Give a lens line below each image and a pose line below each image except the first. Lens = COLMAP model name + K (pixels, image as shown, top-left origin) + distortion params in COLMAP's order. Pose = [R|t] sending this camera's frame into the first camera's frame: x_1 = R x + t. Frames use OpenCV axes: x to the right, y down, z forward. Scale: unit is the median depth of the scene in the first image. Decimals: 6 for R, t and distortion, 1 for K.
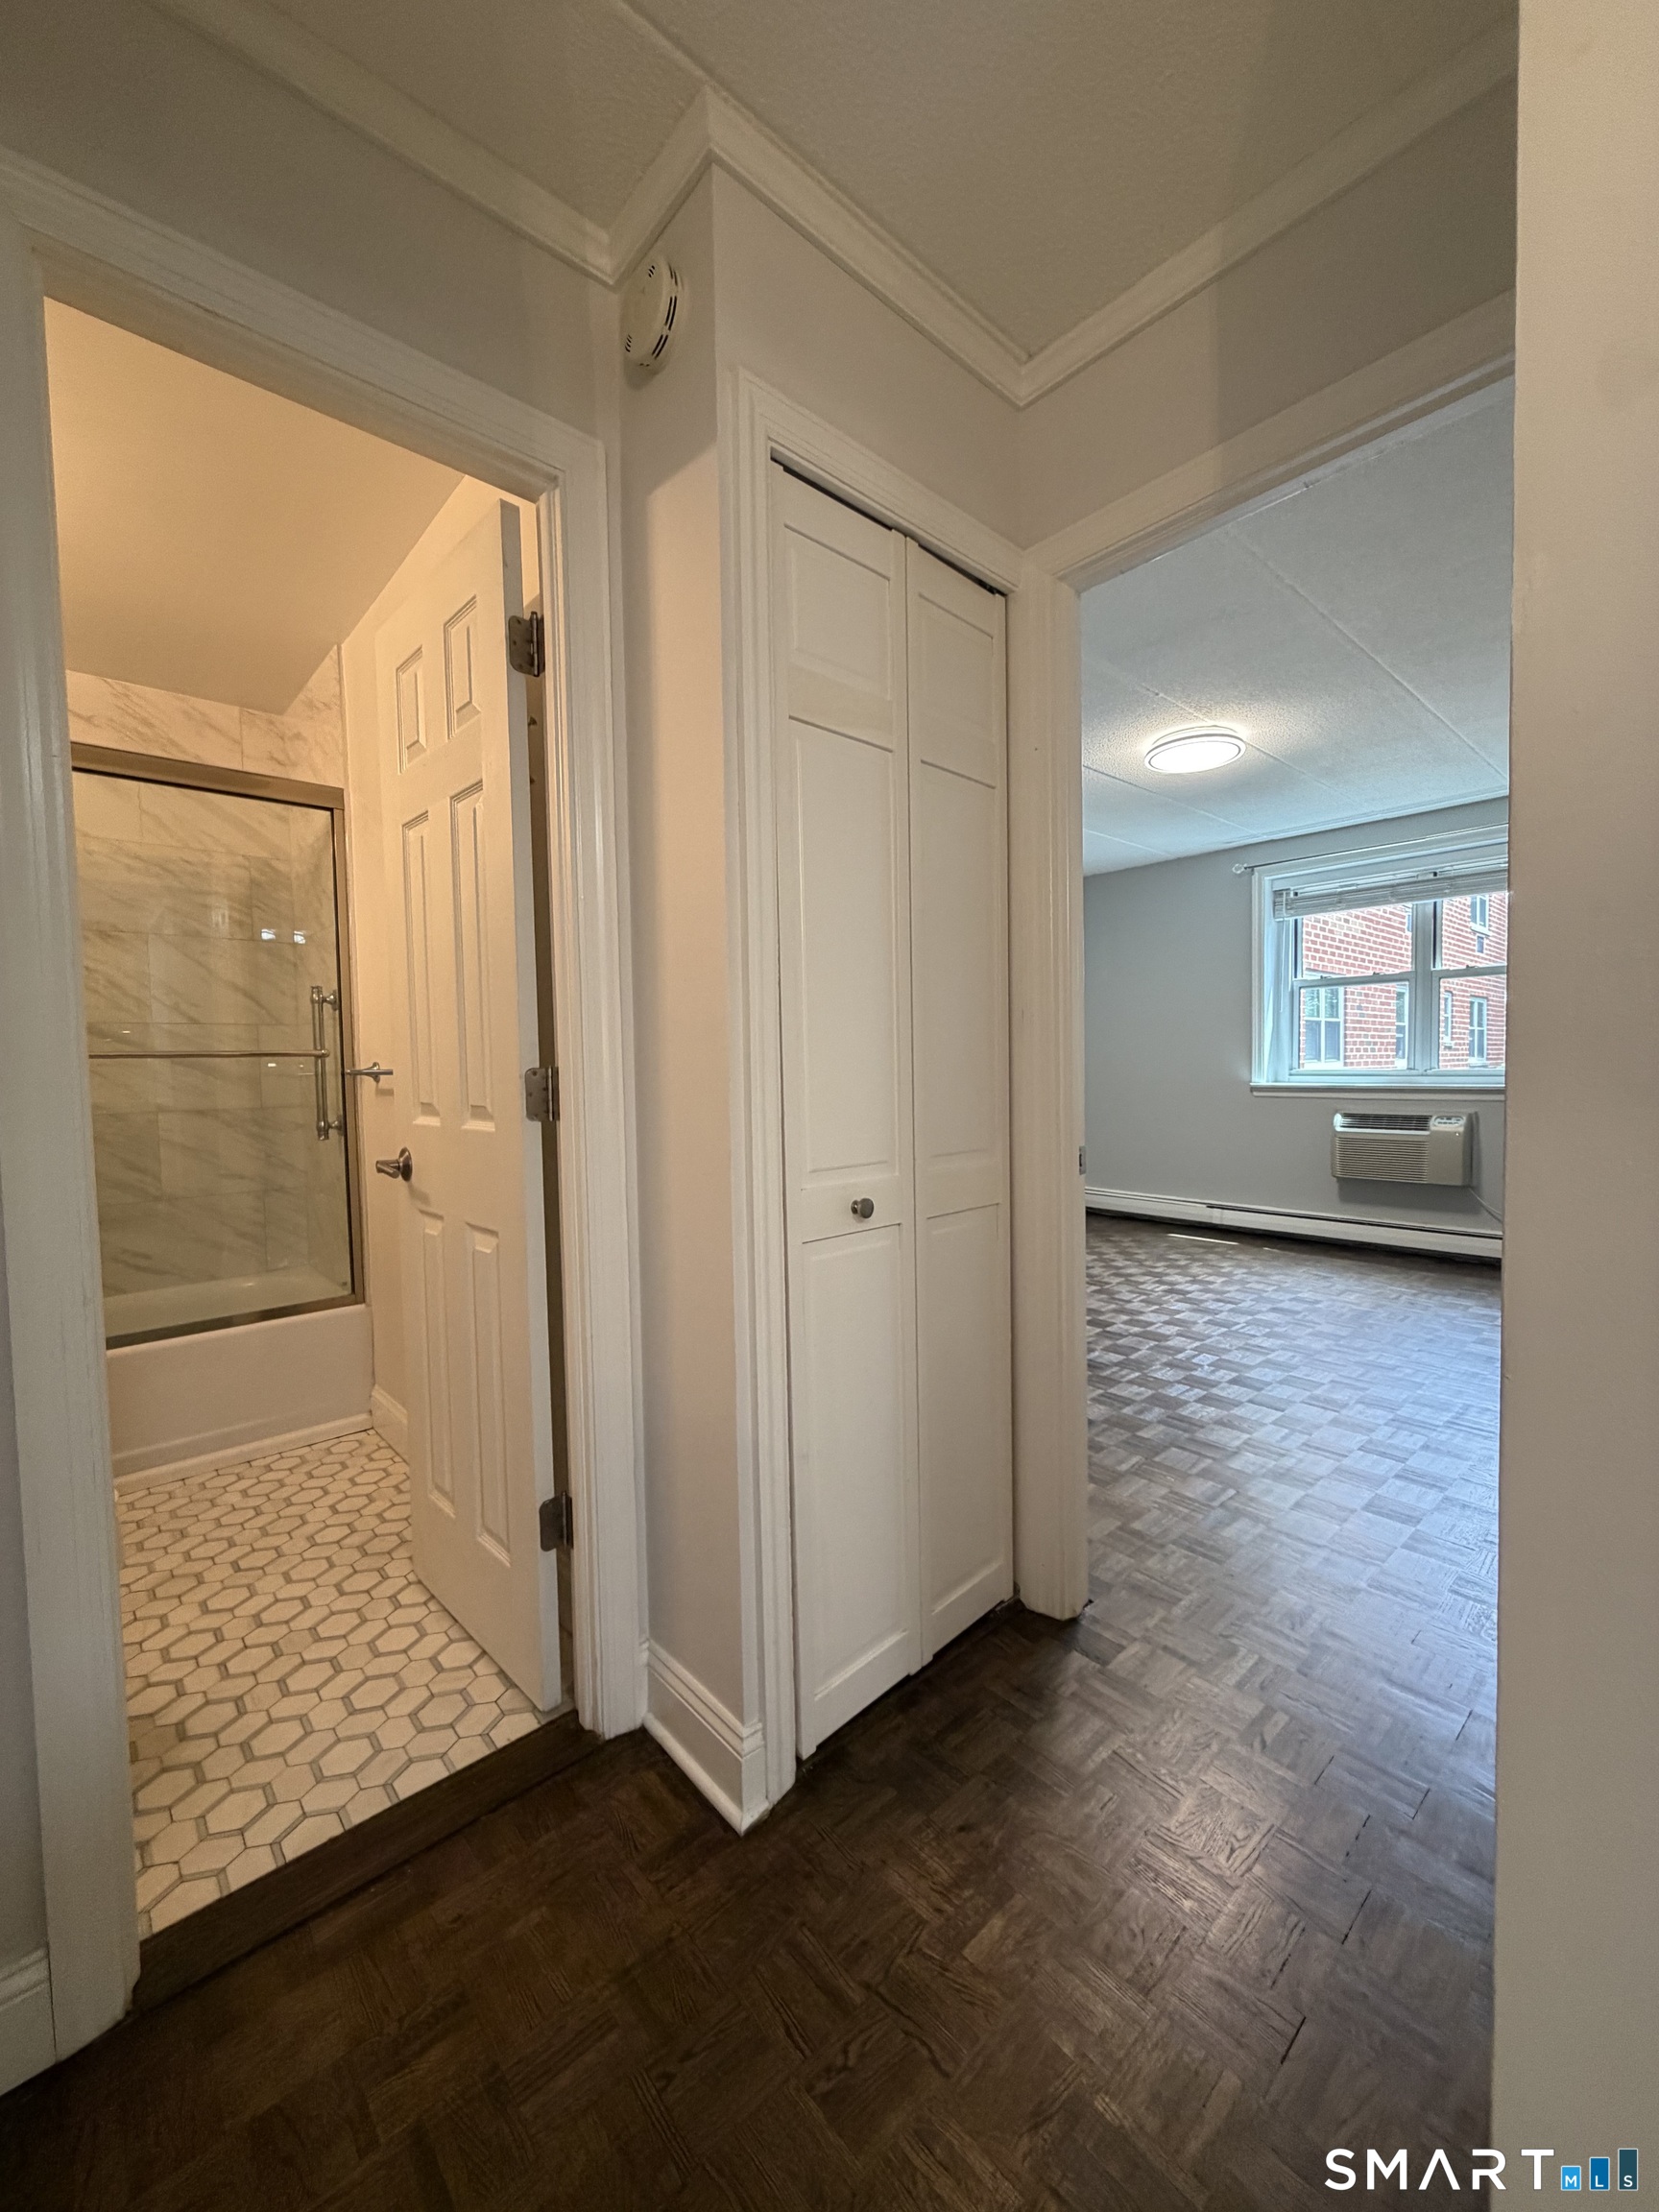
lens RADIAL K [[878.4, 0, 829.5], [0, 878.4, 1106.0], [0, 0, 1]] dist [-0.002888, -0.000690]
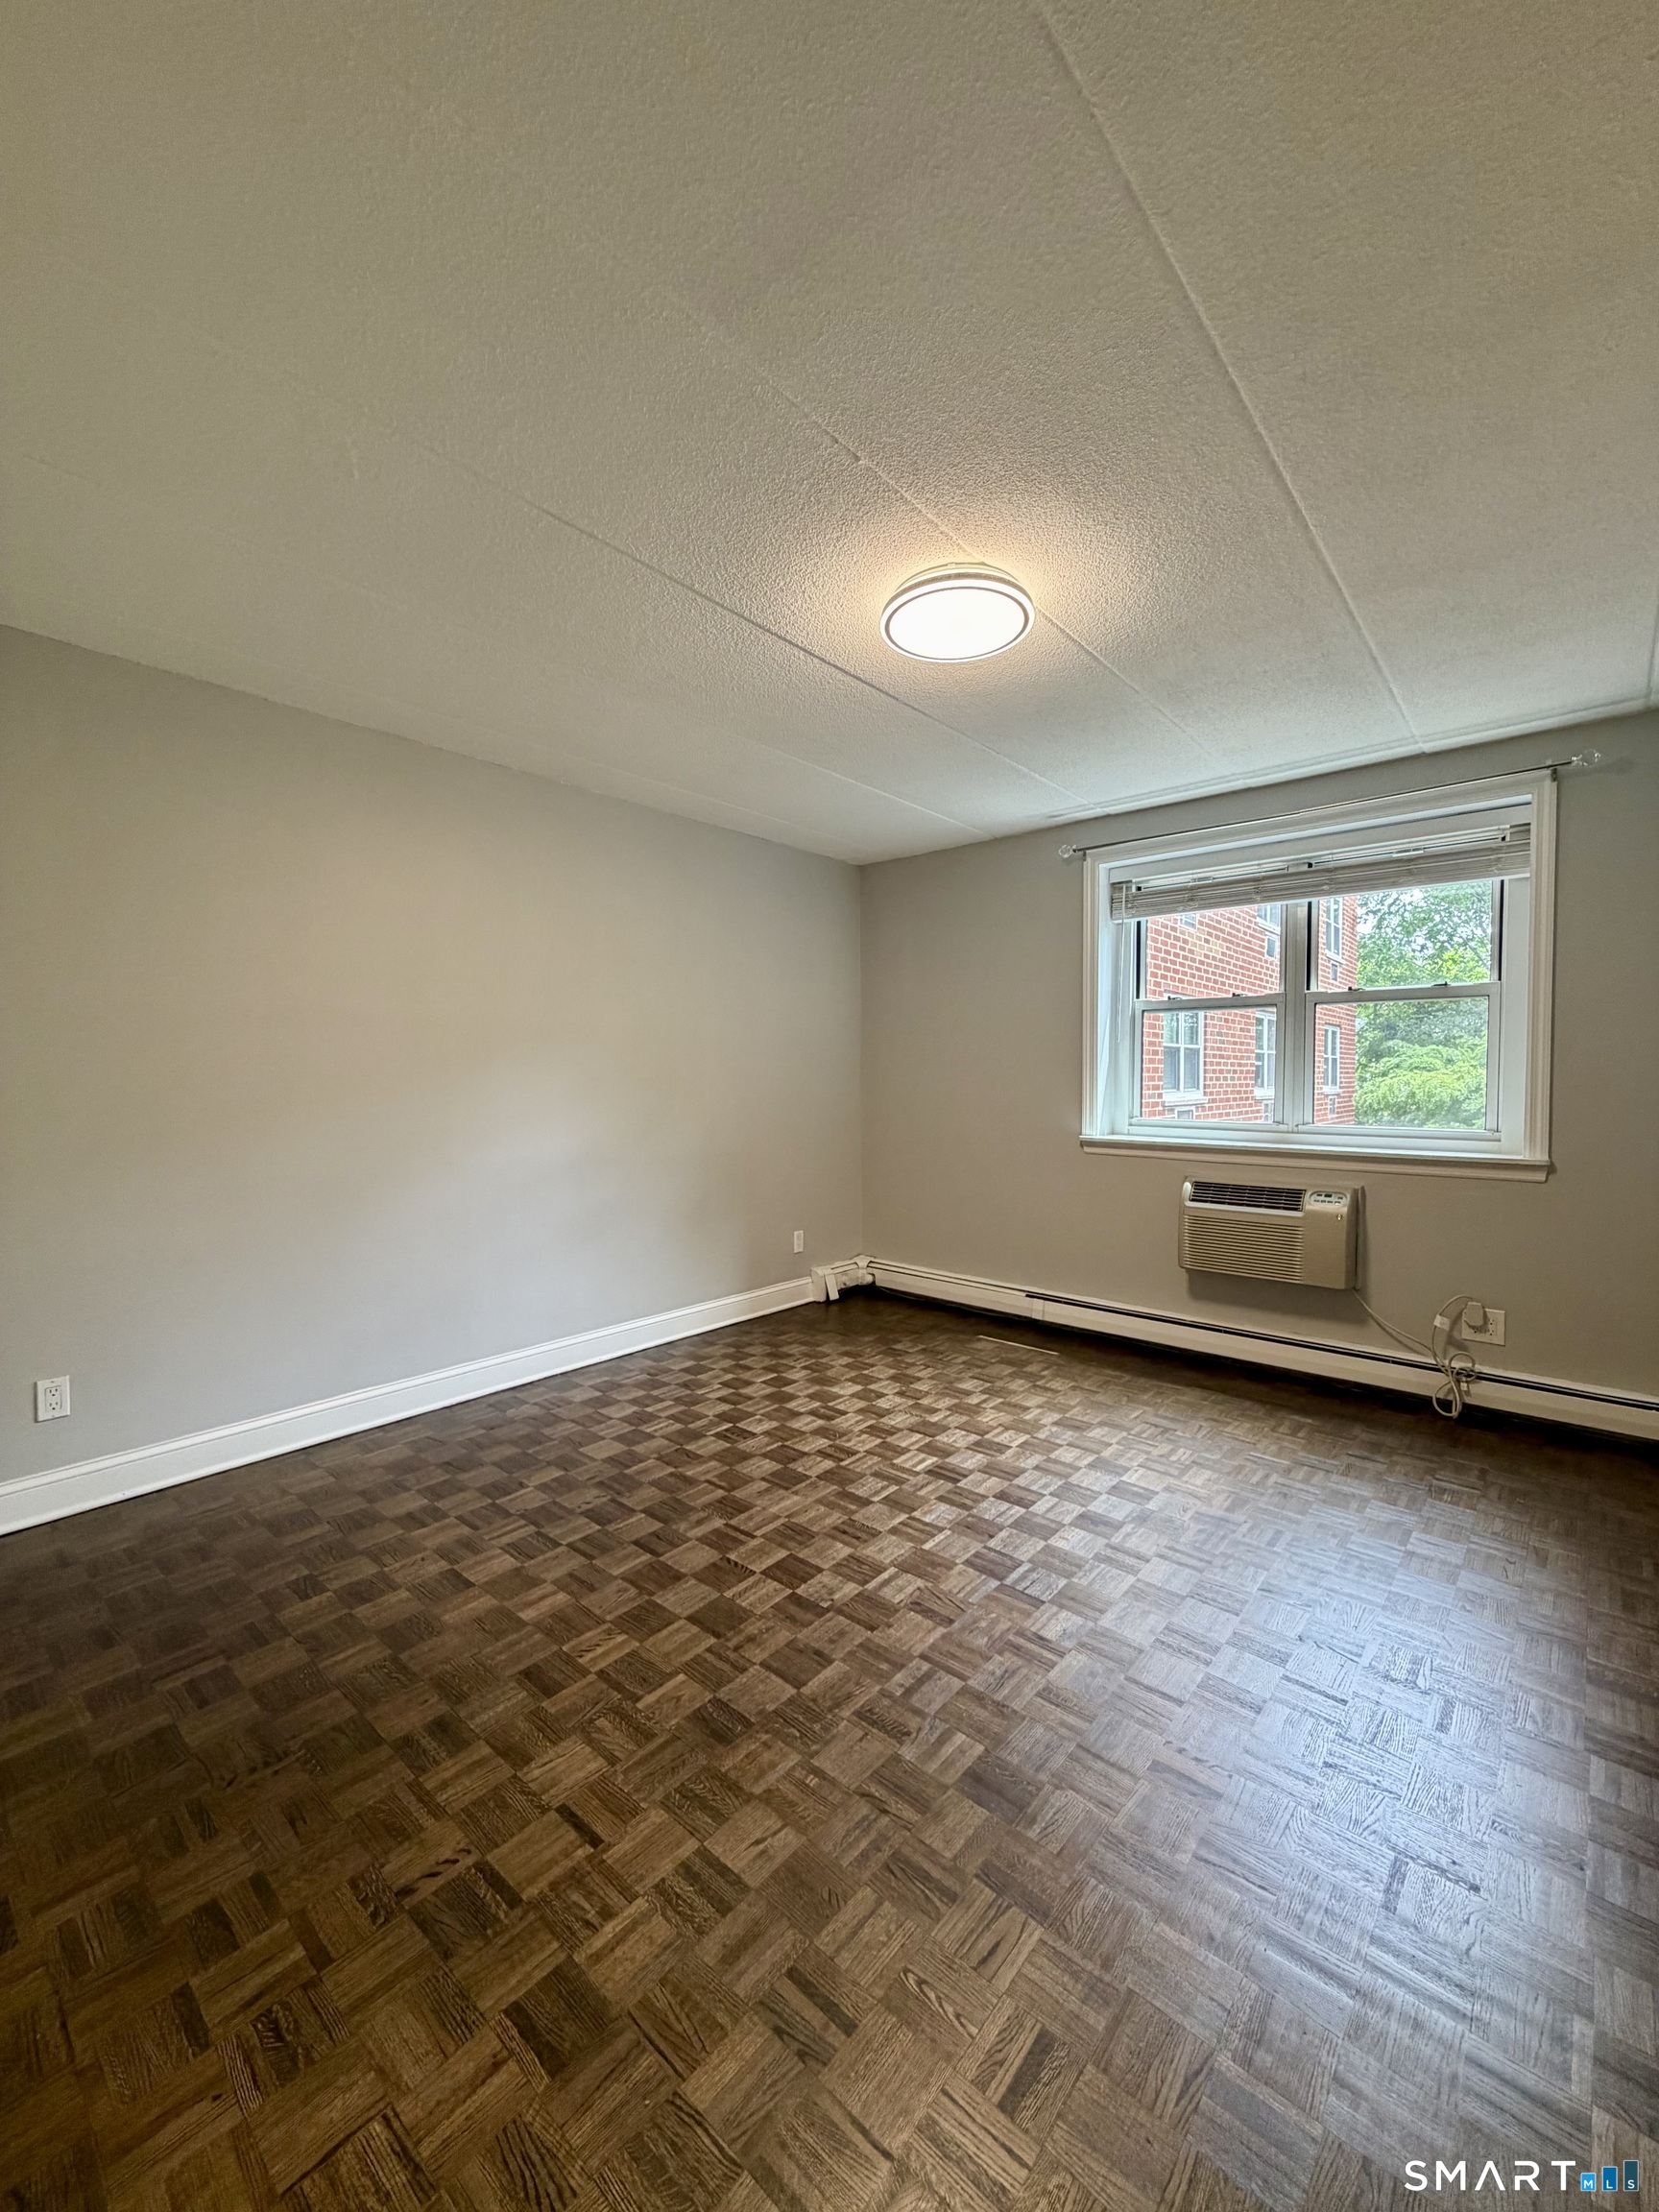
lens RADIAL K [[878.4, 0, 829.5], [0, 878.4, 1106.0], [0, 0, 1]] dist [-0.002888, -0.000690]
pose [[0.992177, 0.014189, 0.124030, 0.193515], [-0.012609, 0.999829, -0.013520, -0.043517], [-0.124200, 0.011851, 0.992186, 0.311813]]
